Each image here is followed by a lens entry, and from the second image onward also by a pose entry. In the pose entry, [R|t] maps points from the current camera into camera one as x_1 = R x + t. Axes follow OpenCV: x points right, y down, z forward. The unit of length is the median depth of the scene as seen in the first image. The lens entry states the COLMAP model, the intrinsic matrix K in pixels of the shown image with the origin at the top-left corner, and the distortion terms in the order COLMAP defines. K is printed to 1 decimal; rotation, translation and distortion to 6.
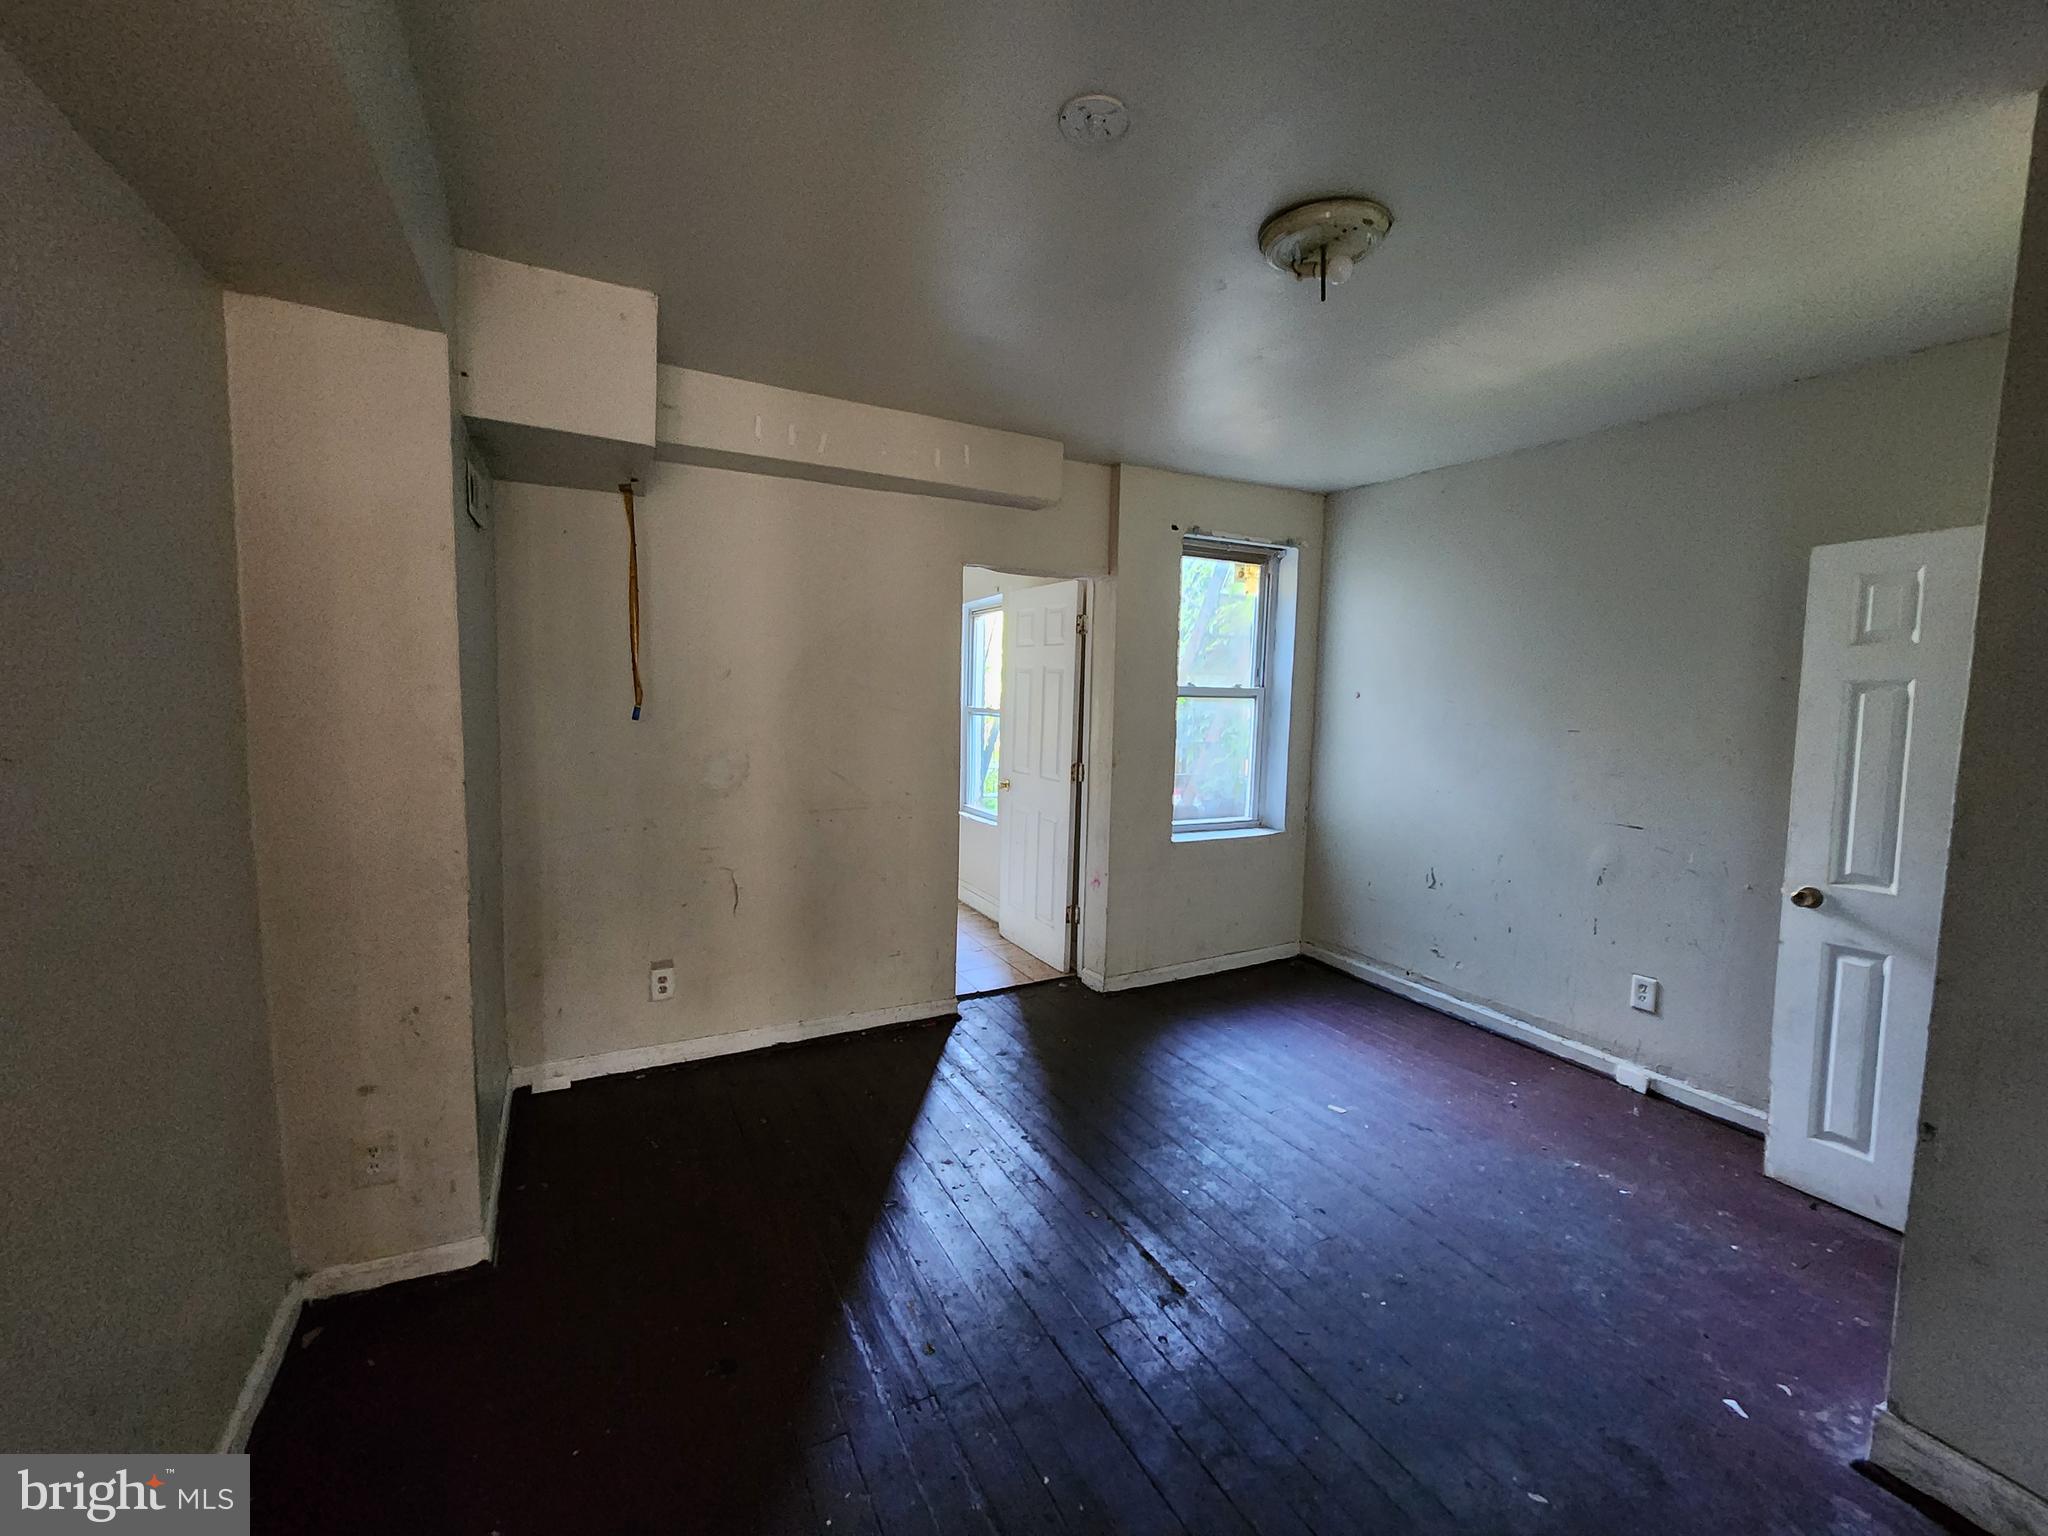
lens RADIAL K [[833.2, 0, 1025.2], [0, 833.2, 761.0], [0, 0, 1]] dist [0.007468, 0.002441]
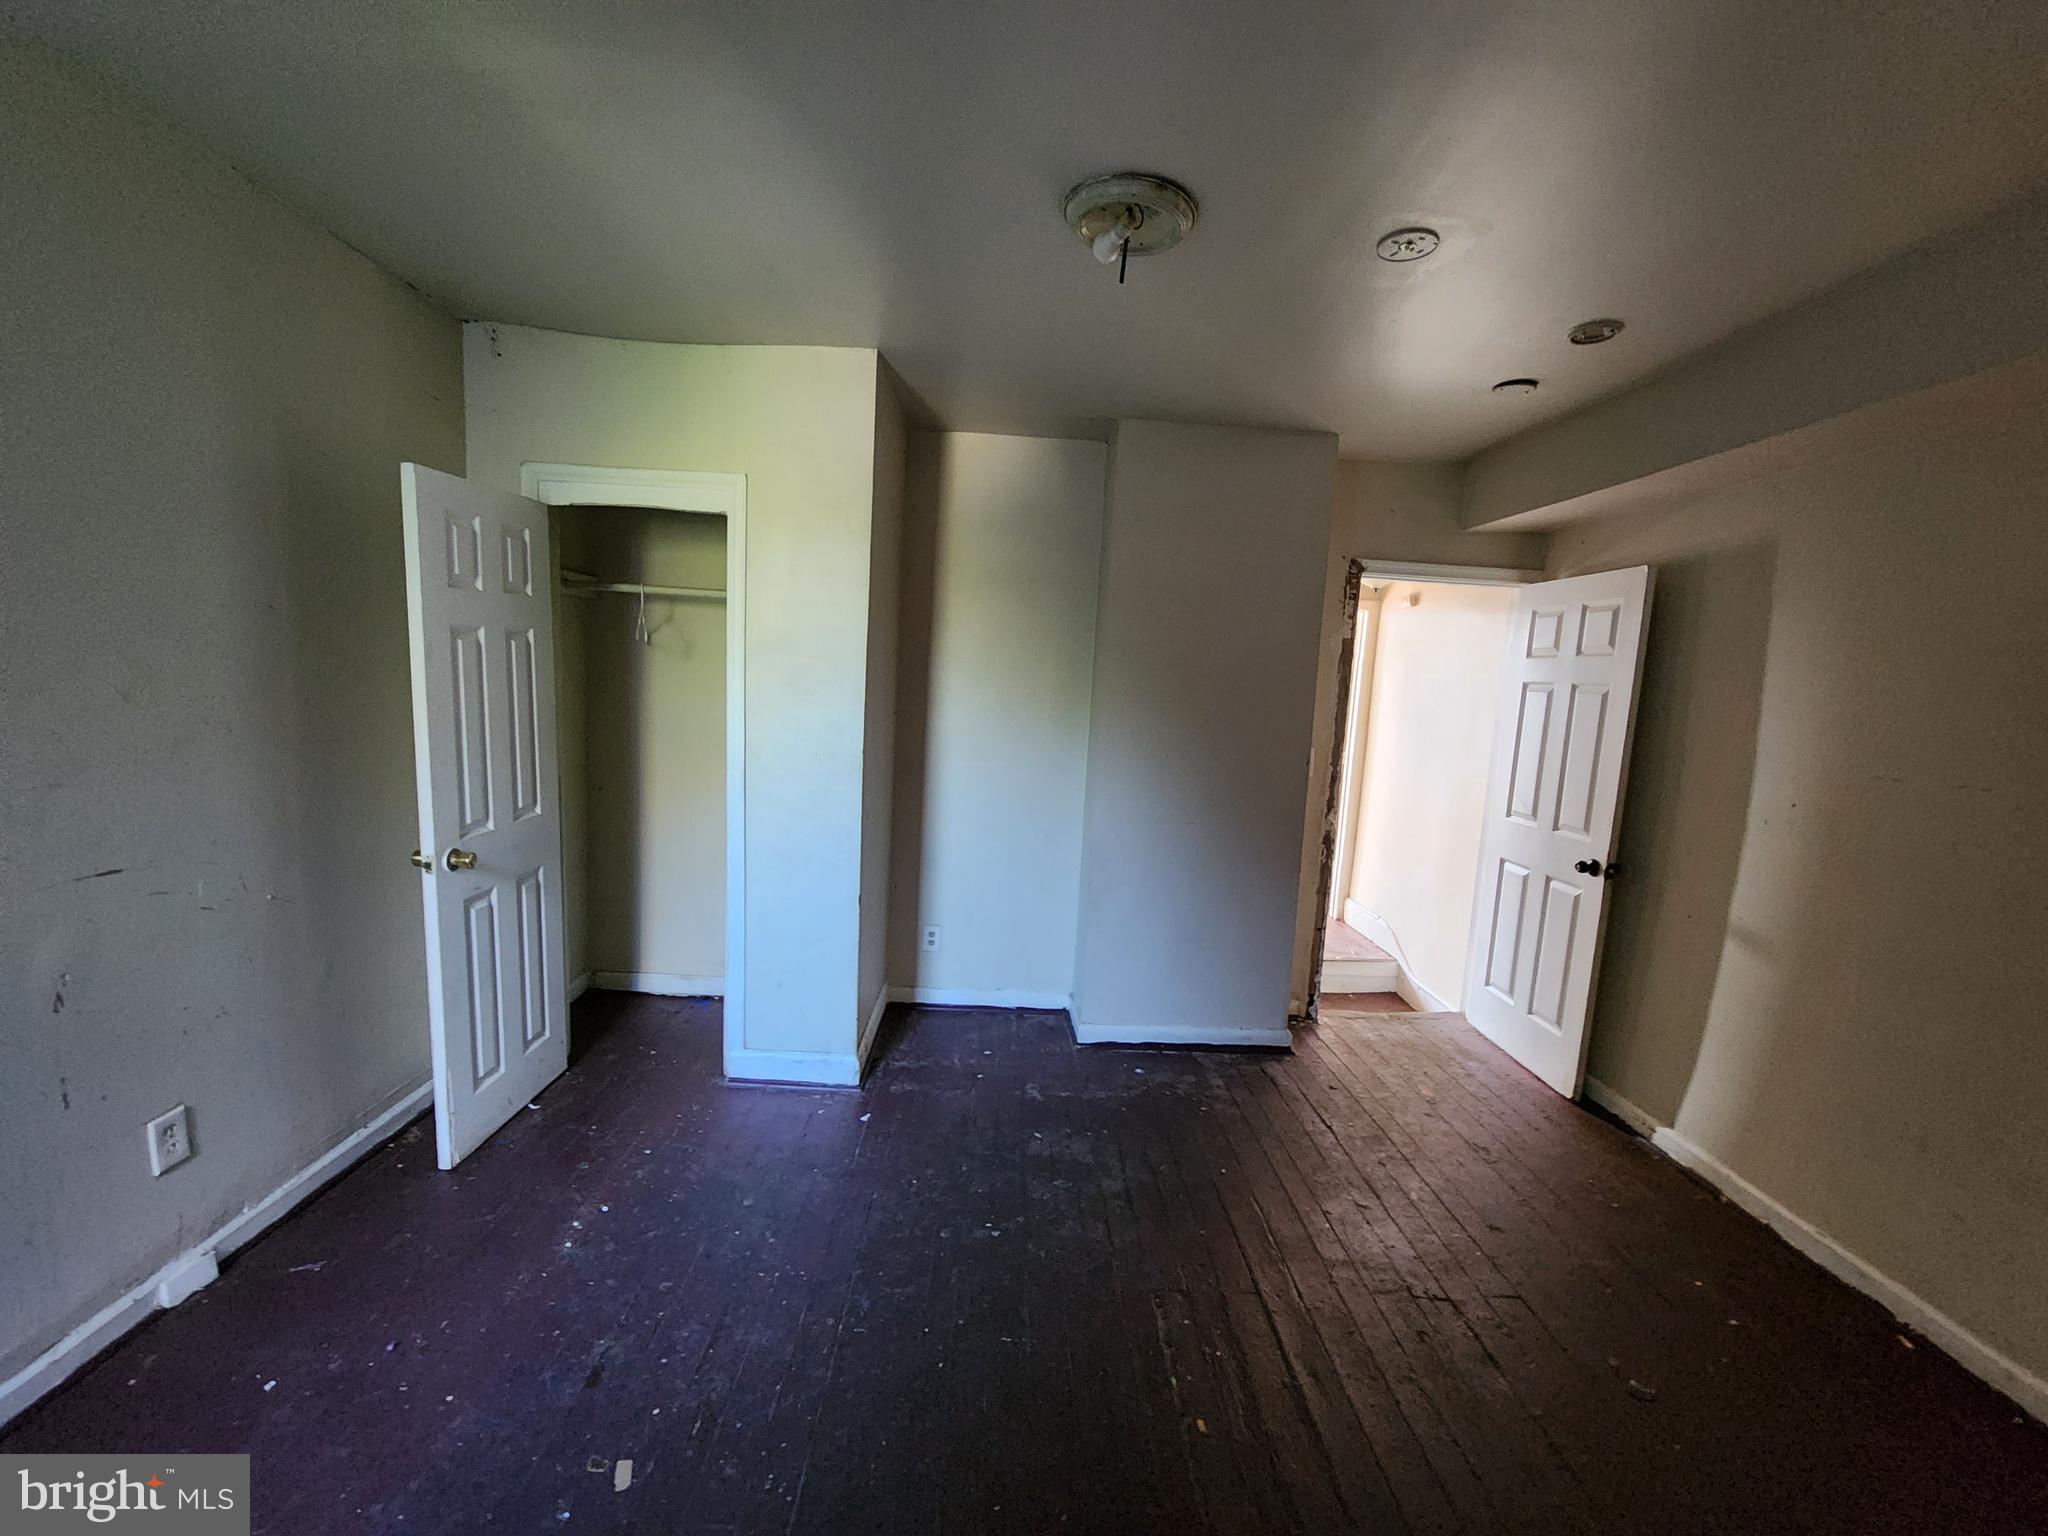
lens RADIAL K [[833.2, 0, 1021.7], [0, 833.2, 773.8], [0, 0, 1]] dist [0.007468, 0.002441]
pose [[-0.878562, -0.125993, 0.460710, -0.031181], [-0.027916, 0.976477, 0.213806, -0.135284], [-0.476811, 0.174981, -0.861413, 1.368807]]
